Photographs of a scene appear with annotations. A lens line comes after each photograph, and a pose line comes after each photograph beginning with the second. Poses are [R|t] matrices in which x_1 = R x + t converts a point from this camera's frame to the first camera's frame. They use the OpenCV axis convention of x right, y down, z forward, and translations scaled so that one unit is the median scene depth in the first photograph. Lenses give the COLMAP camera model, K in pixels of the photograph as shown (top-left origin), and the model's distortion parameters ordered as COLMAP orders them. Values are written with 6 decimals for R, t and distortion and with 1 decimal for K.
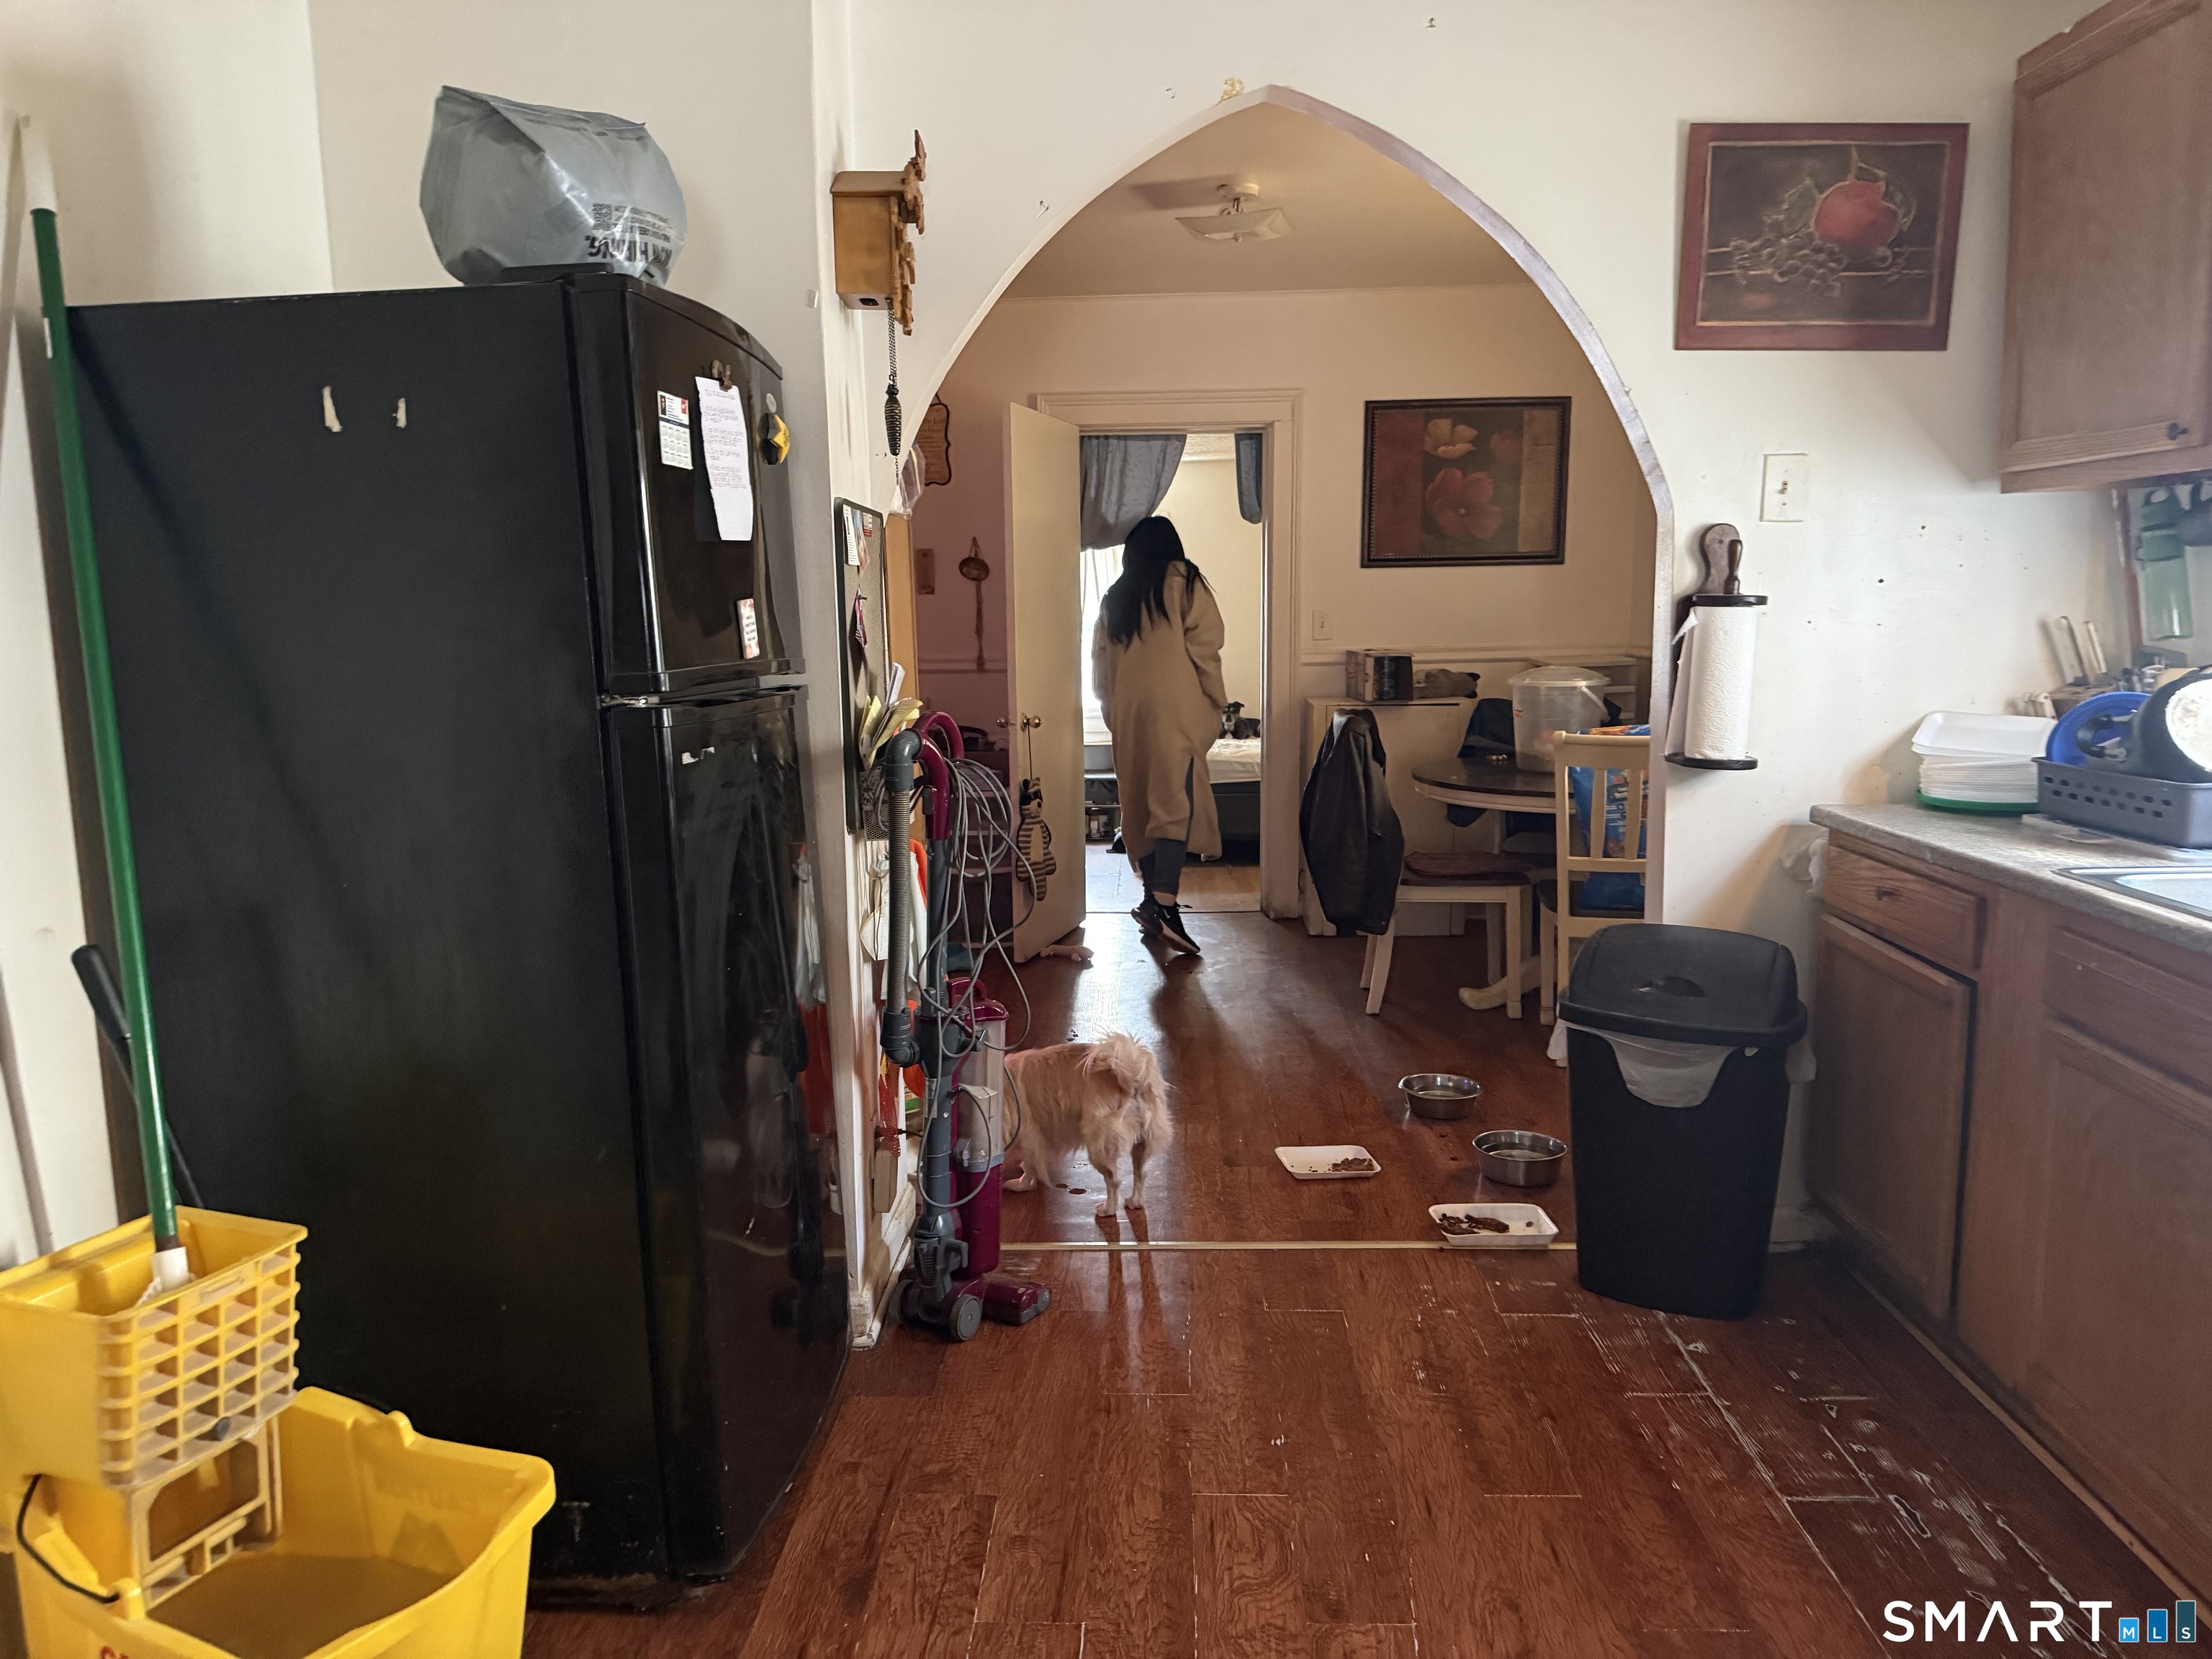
lens RADIAL K [[1547.8, 0, 1106.0], [0, 1547.8, 829.5], [0, 0, 1]] dist [-0.002807, -0.007768]
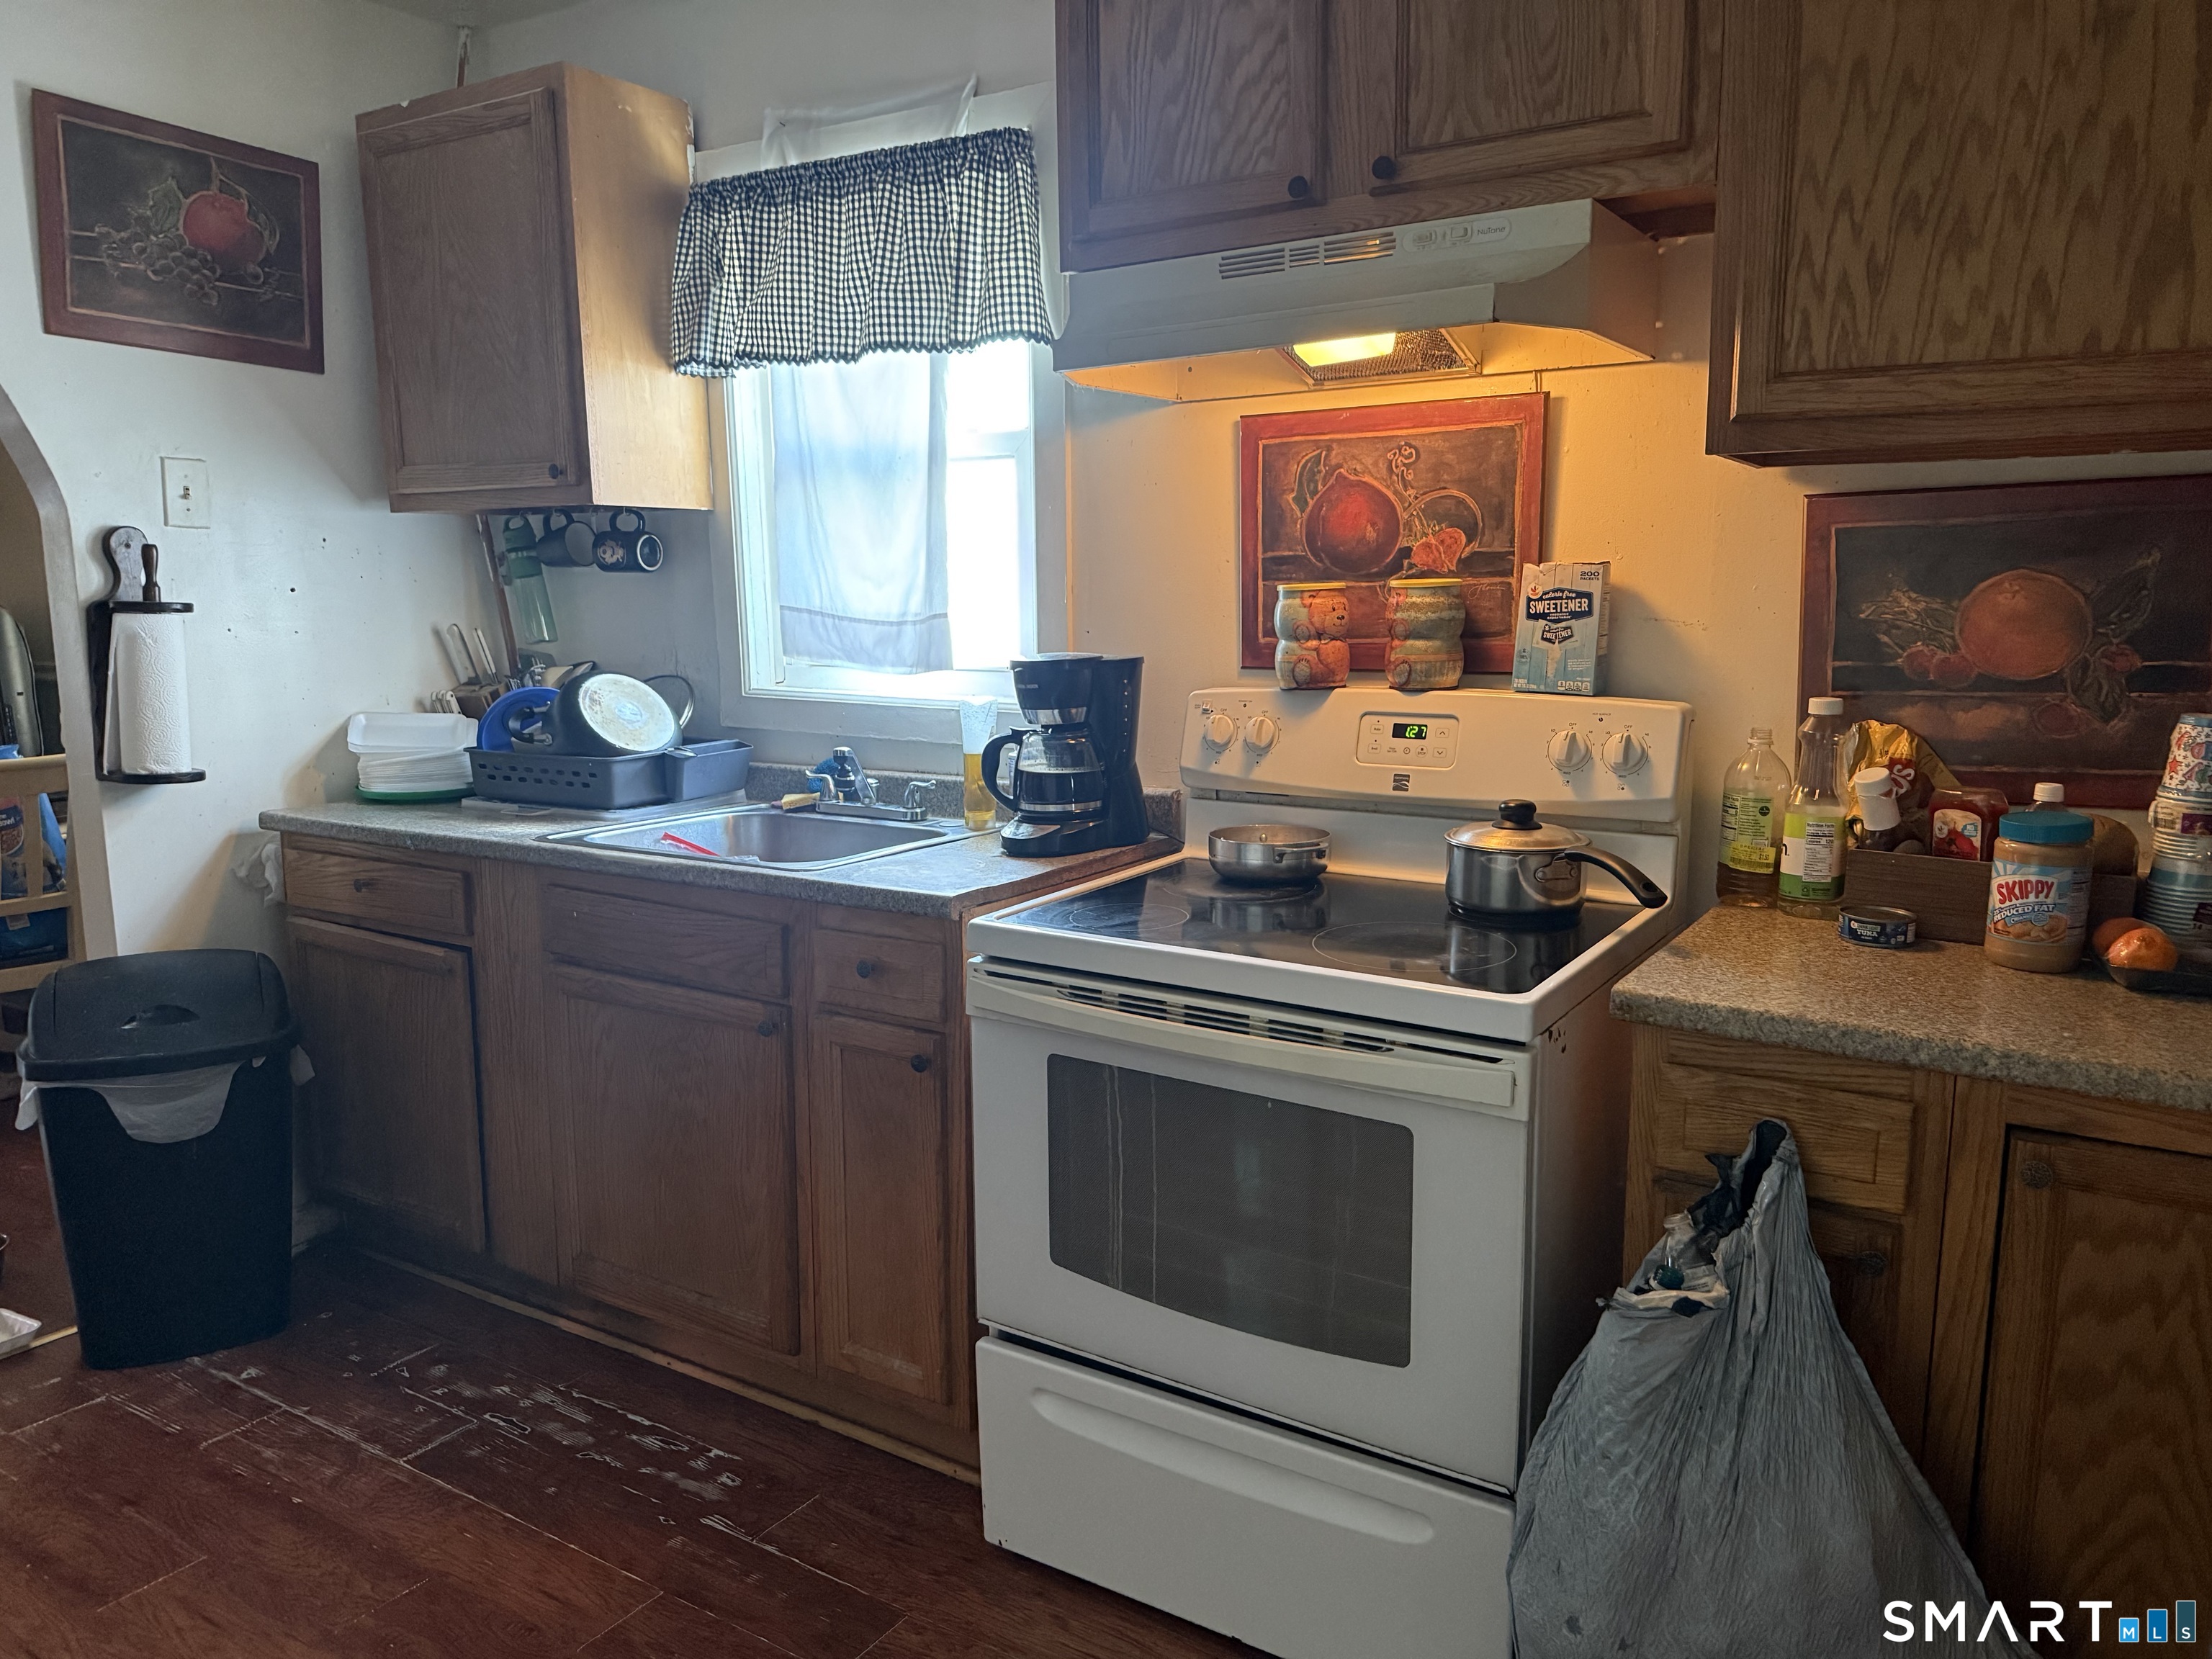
lens RADIAL K [[1547.8, 0, 1106.0], [0, 1547.8, 829.5], [0, 0, 1]] dist [-0.002807, -0.007768]
pose [[0.508549, -0.111314, 0.853807, -0.126383], [0.116393, 0.991394, 0.059924, -0.000446], [-0.853130, 0.068903, 0.517129, 0.012116]]
